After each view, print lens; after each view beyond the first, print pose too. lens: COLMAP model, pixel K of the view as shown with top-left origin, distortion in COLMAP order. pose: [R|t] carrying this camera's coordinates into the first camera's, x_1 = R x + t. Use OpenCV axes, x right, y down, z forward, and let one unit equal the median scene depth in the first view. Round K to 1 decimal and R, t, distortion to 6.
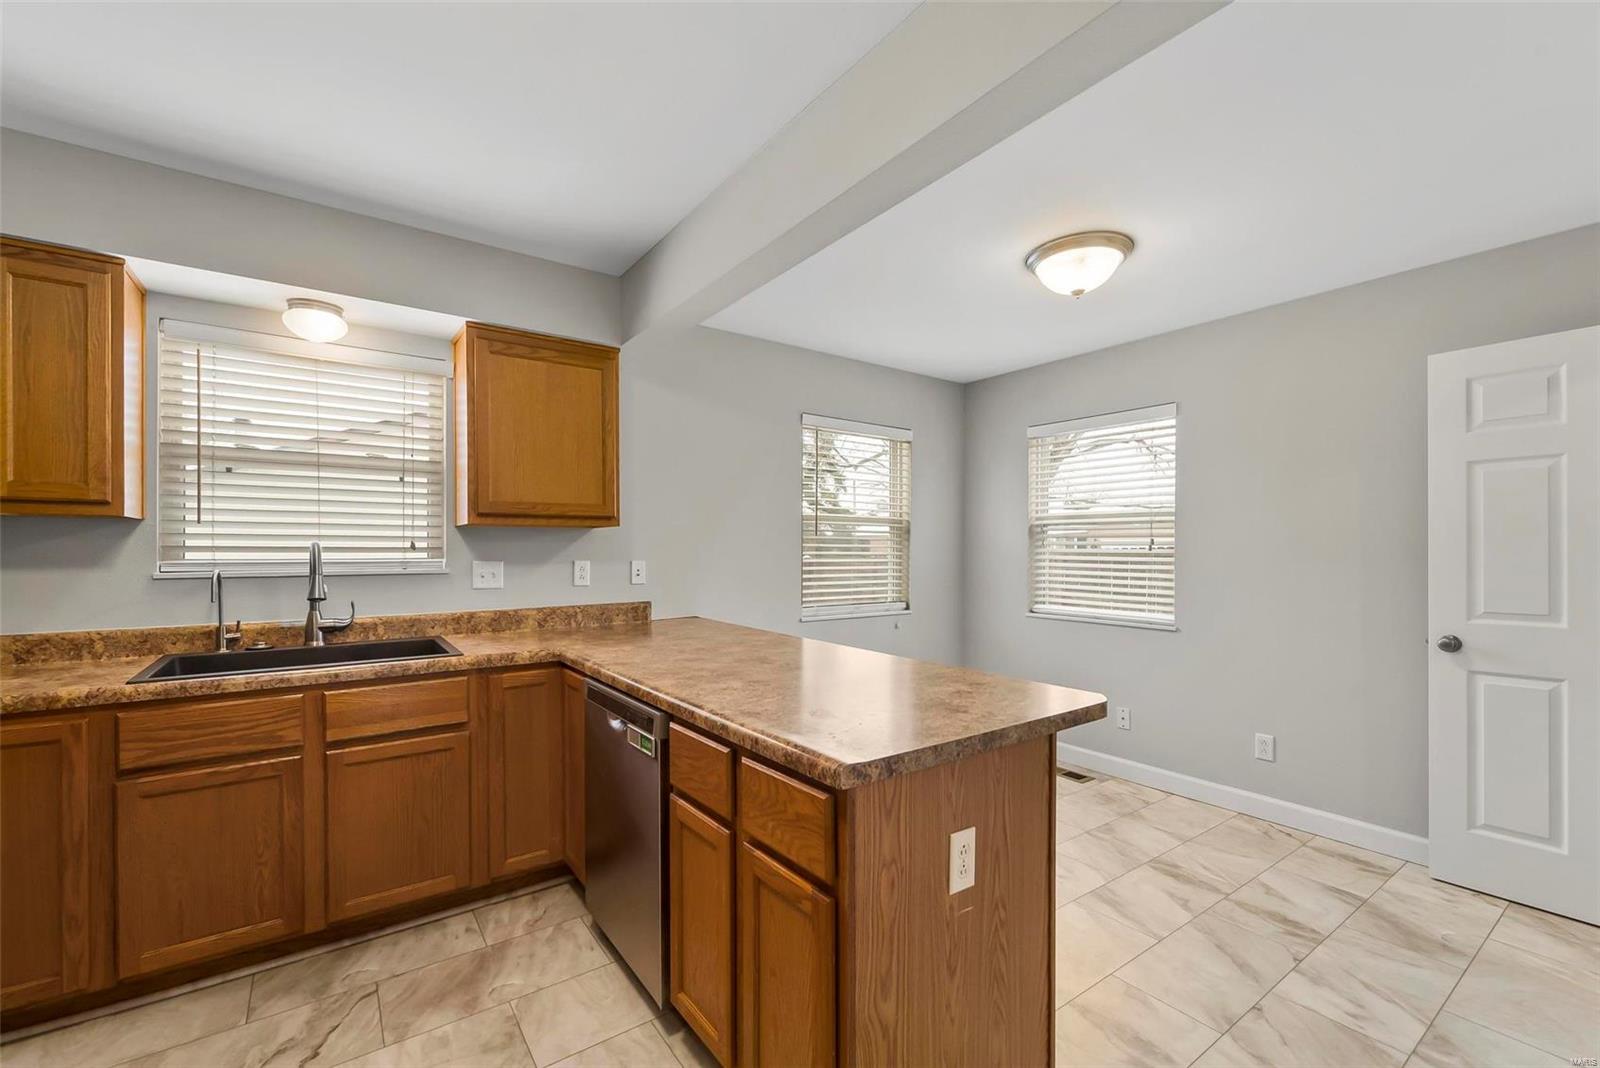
lens RADIAL K [[665.2, 0, 785.4], [0, 665.2, 557.3], [0, 0, 1]] dist [-0.000852, -0.000215]
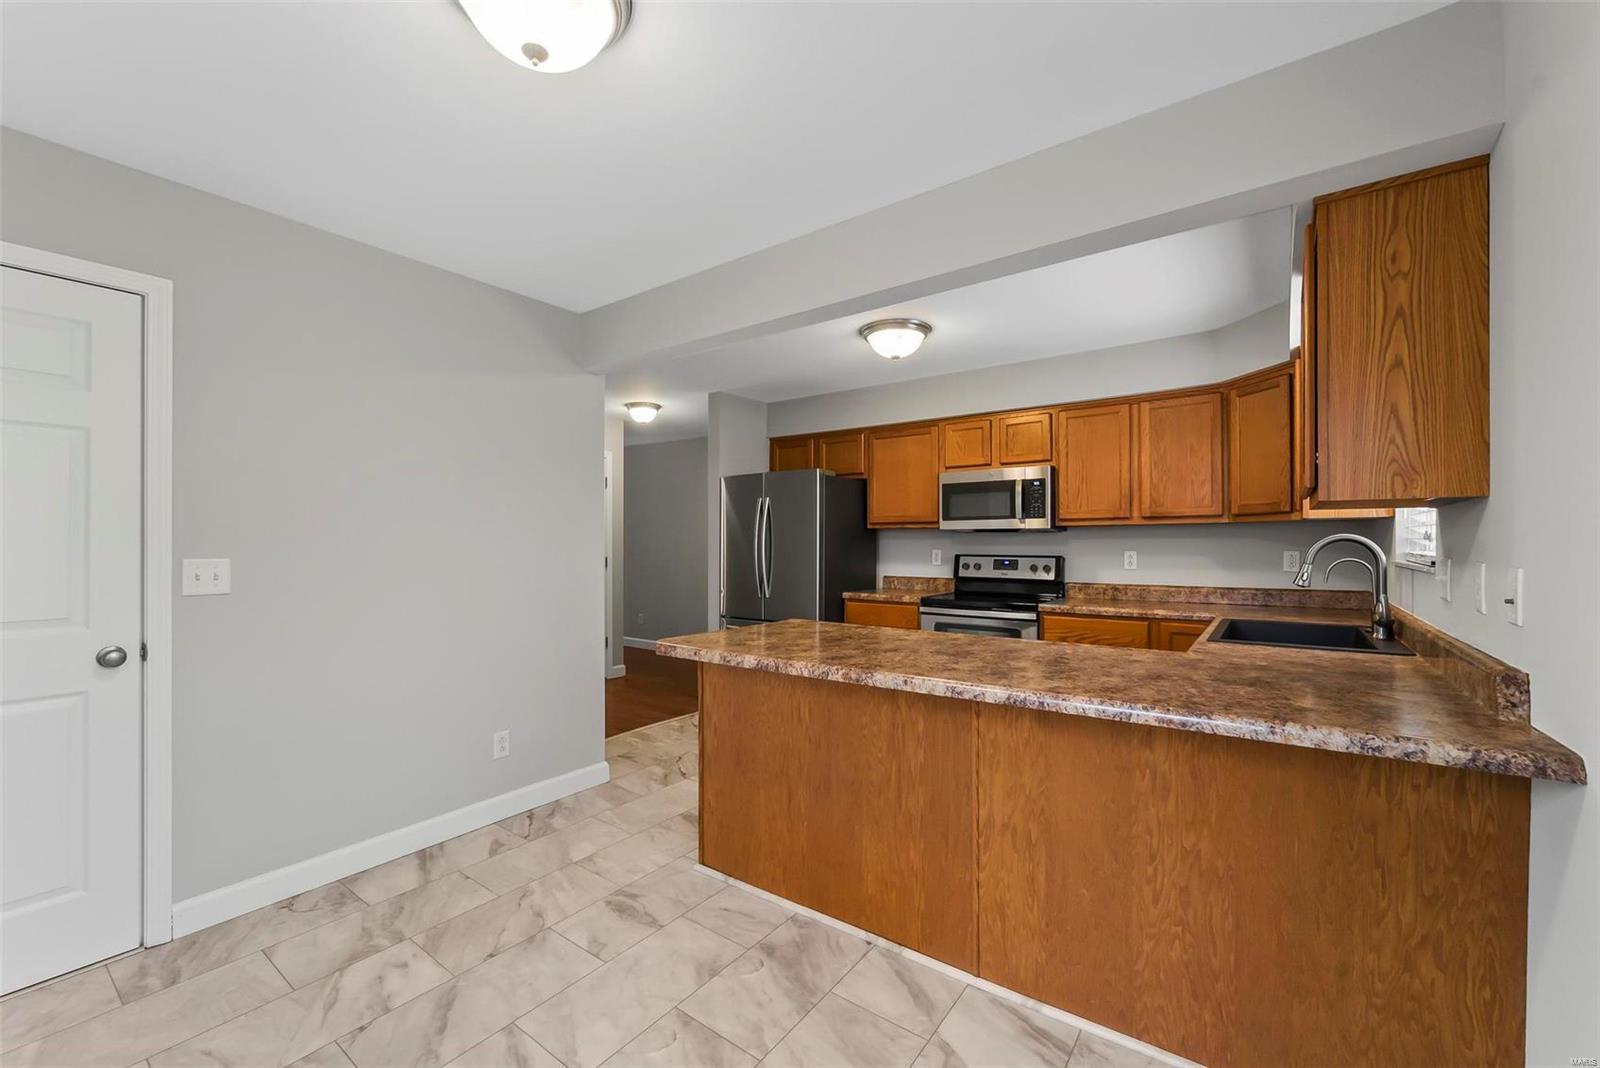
lens RADIAL K [[644.2, 0, 799.5], [0, 644.2, 539.0], [0, 0, 1]] dist [-0.001002, -0.000554]
pose [[-0.948393, -0.000532, -0.317098, 0.466743], [-0.002322, 0.999983, 0.005268, -0.019445], [0.317089, 0.005732, -0.948378, 1.810244]]
